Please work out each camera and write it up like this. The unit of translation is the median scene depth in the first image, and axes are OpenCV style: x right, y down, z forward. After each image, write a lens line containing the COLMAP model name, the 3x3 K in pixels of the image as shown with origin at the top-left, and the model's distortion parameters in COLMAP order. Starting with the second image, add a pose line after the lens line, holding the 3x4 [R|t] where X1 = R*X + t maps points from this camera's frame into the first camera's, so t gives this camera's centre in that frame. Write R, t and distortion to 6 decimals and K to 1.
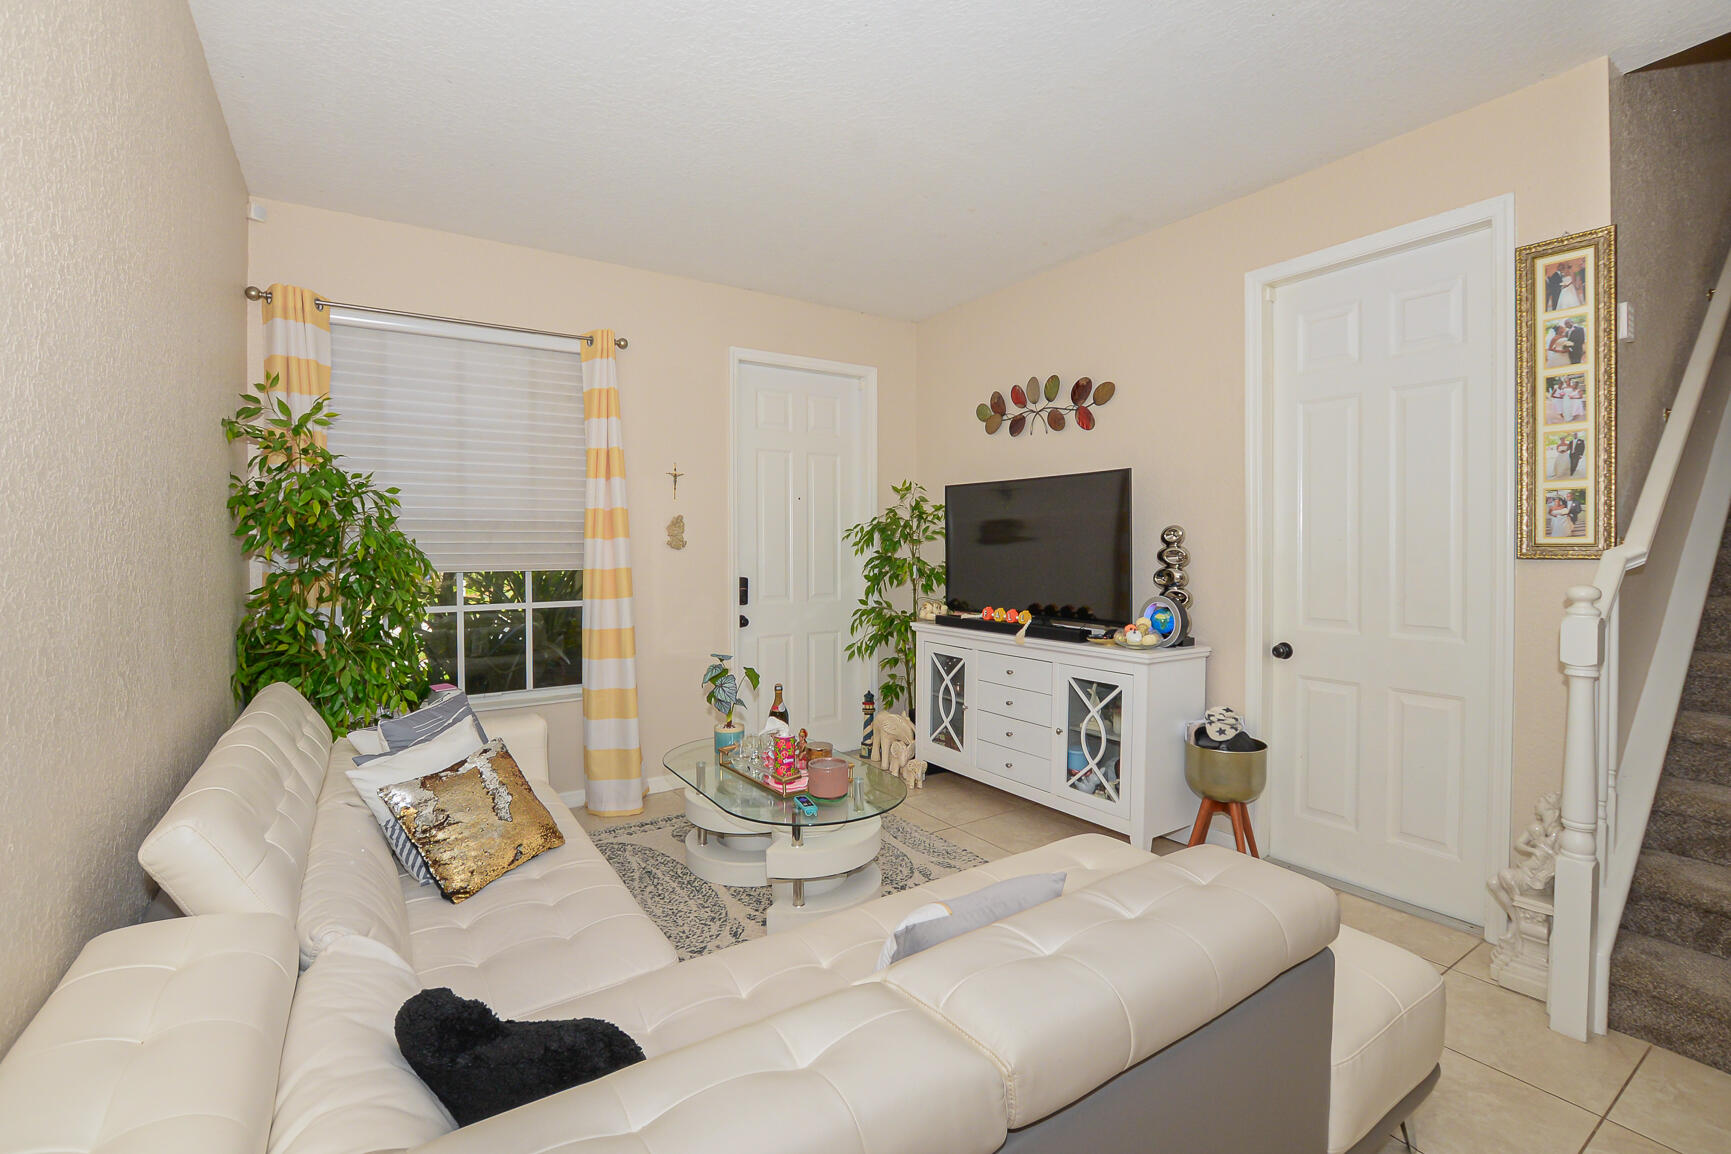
lens RADIAL K [[777.3, 0, 864.2], [0, 777.3, 563.9], [0, 0, 1]] dist [-0.032606, 0.005744]
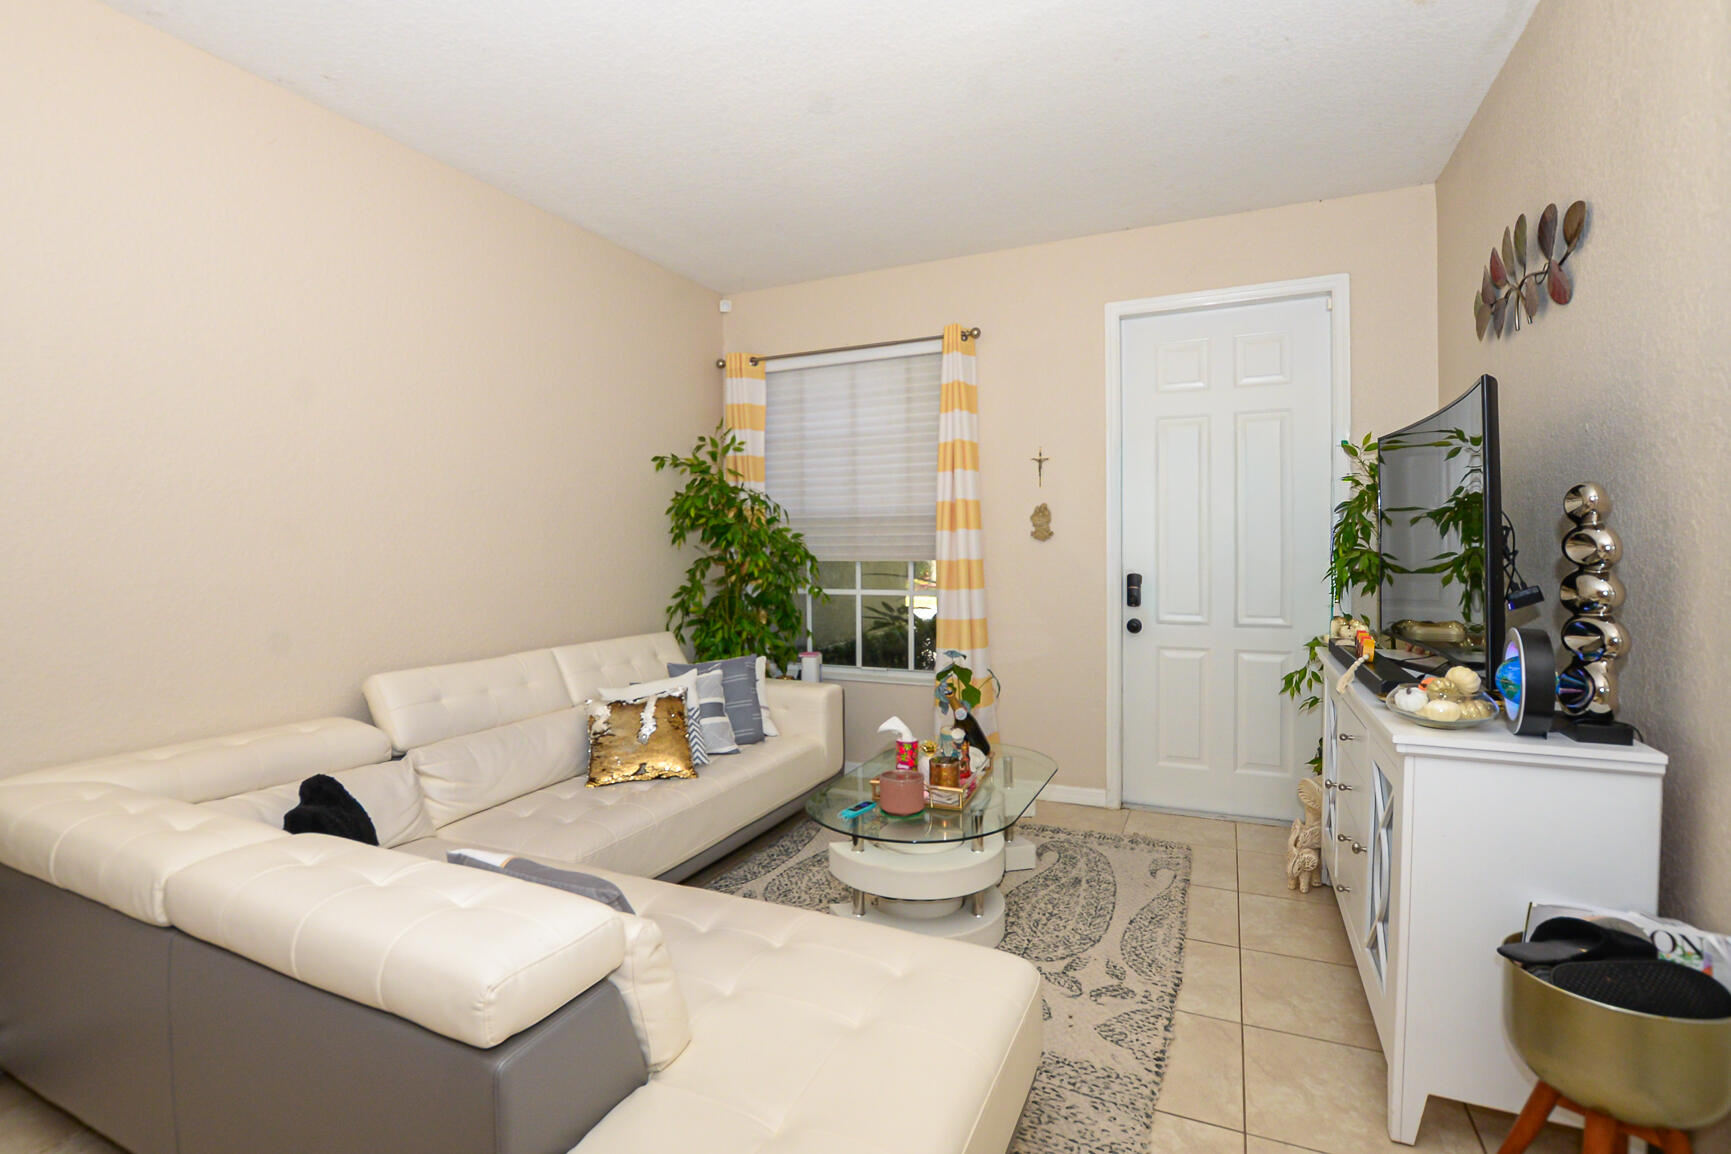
lens RADIAL K [[852.4, 0, 857.6], [0, 852.4, 549.7], [0, 0, 1]] dist [-0.016342, 0.002185]
pose [[0.518058, -0.001129, -0.855345, 0.559816], [-0.011653, 0.999897, -0.008378, 0.003298], [0.855266, 0.014308, 0.517991, 0.319615]]
